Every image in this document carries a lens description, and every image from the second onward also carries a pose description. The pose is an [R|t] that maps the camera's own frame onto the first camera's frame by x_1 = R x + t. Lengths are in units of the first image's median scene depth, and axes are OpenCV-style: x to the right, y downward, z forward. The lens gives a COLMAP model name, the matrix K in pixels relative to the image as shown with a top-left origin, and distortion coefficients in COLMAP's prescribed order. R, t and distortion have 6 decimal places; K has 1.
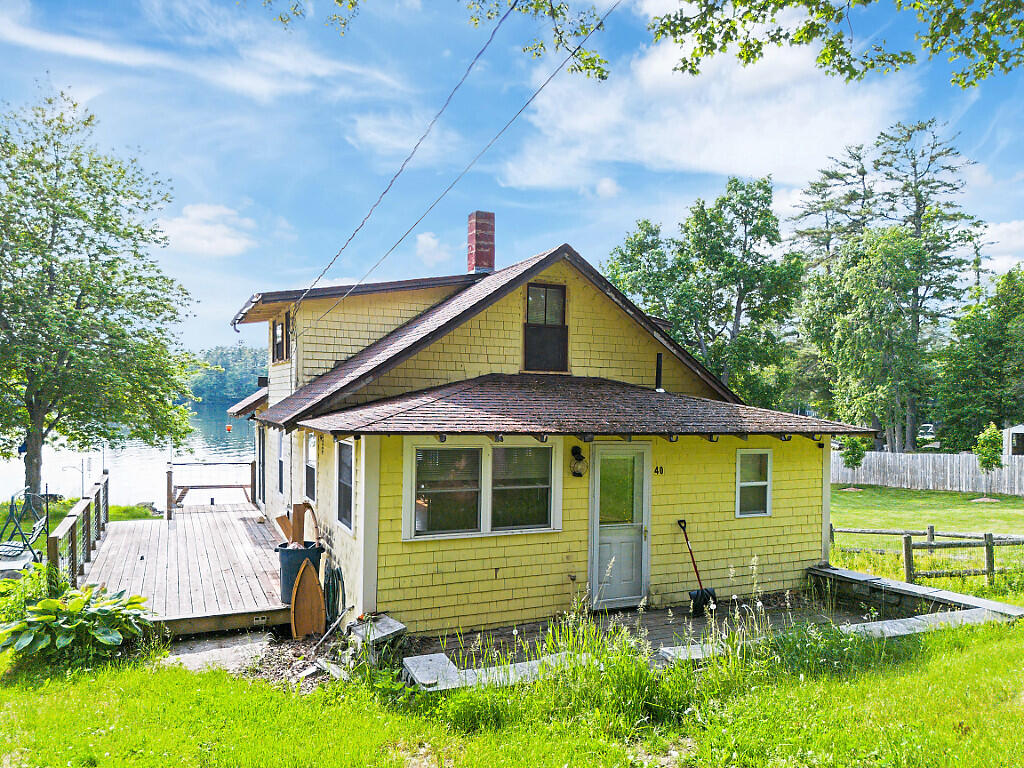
lens RADIAL K [[719.4, 0, 518.0], [0, 719.4, 421.6], [0, 0, 1]] dist [0.008230, -0.000085]
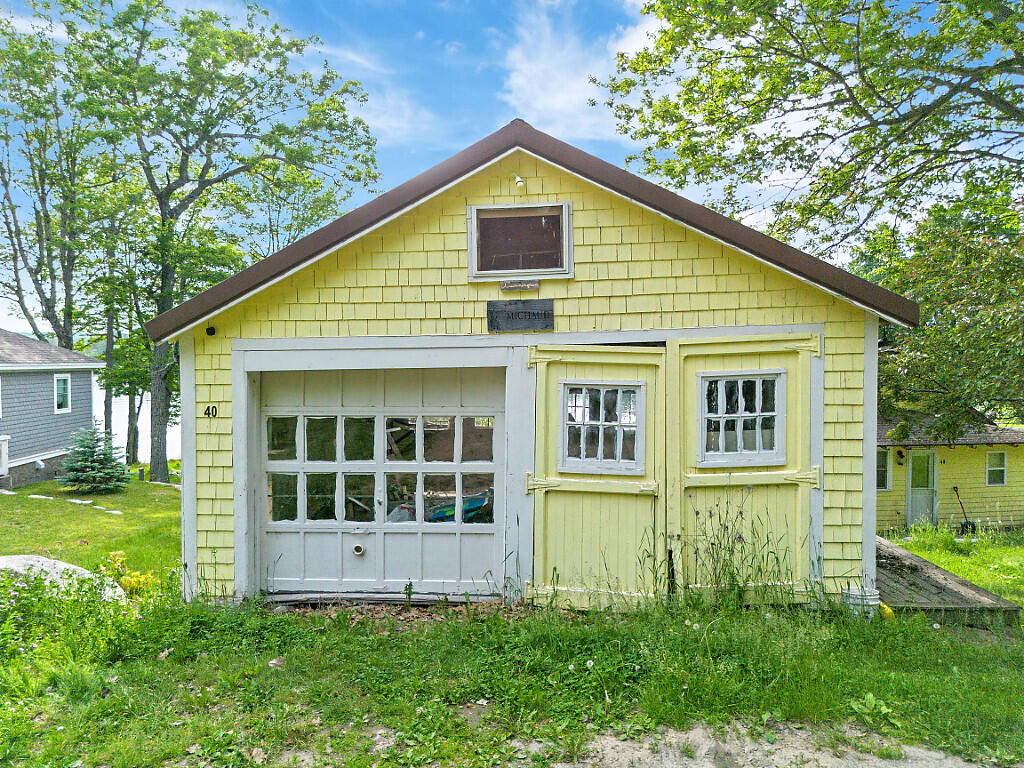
lens RADIAL K [[699.0, 0, 512.0], [0, 699.0, 384.0], [0, 0, 1]] dist [-0.001664, -0.002568]
pose [[0.959083, -0.013259, -0.282813, -0.337920], [0.014717, 0.999887, 0.003033, -0.145453], [0.282741, -0.007071, 0.959170, -1.017152]]
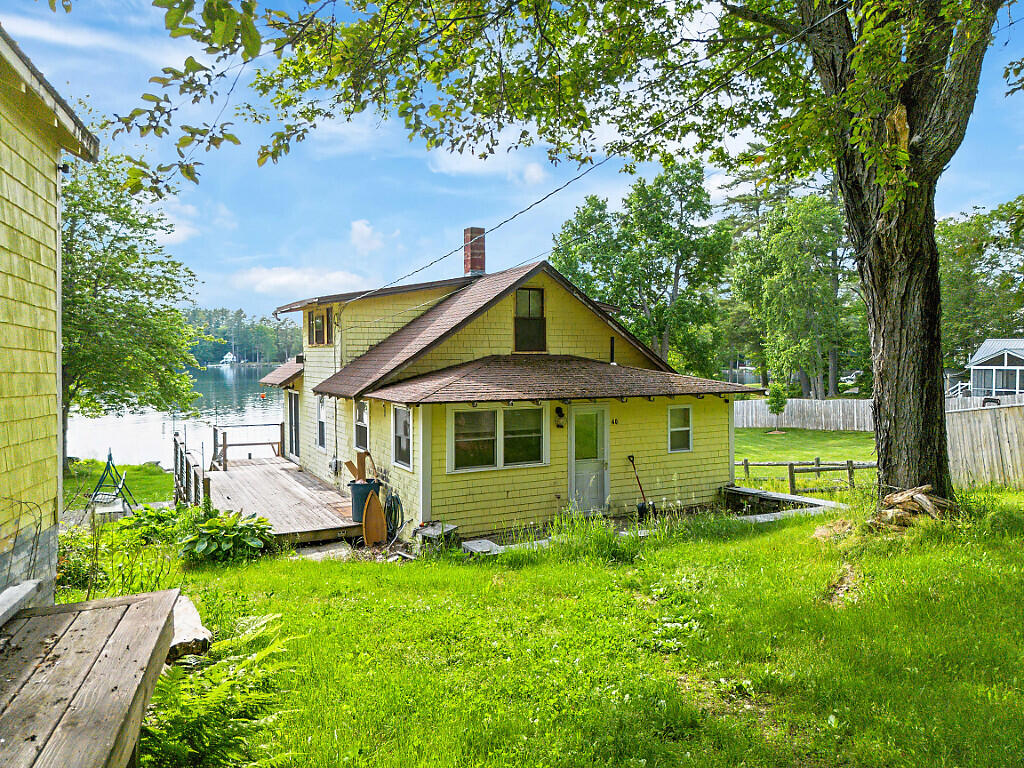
lens RADIAL K [[699.0, 0, 512.0], [0, 699.0, 384.0], [0, 0, 1]] dist [-0.001664, -0.002568]
pose [[0.998061, -0.023771, 0.057520, -0.074743], [0.023074, 0.999652, 0.012746, -0.025939], [-0.057803, -0.011395, 0.998263, -0.328488]]
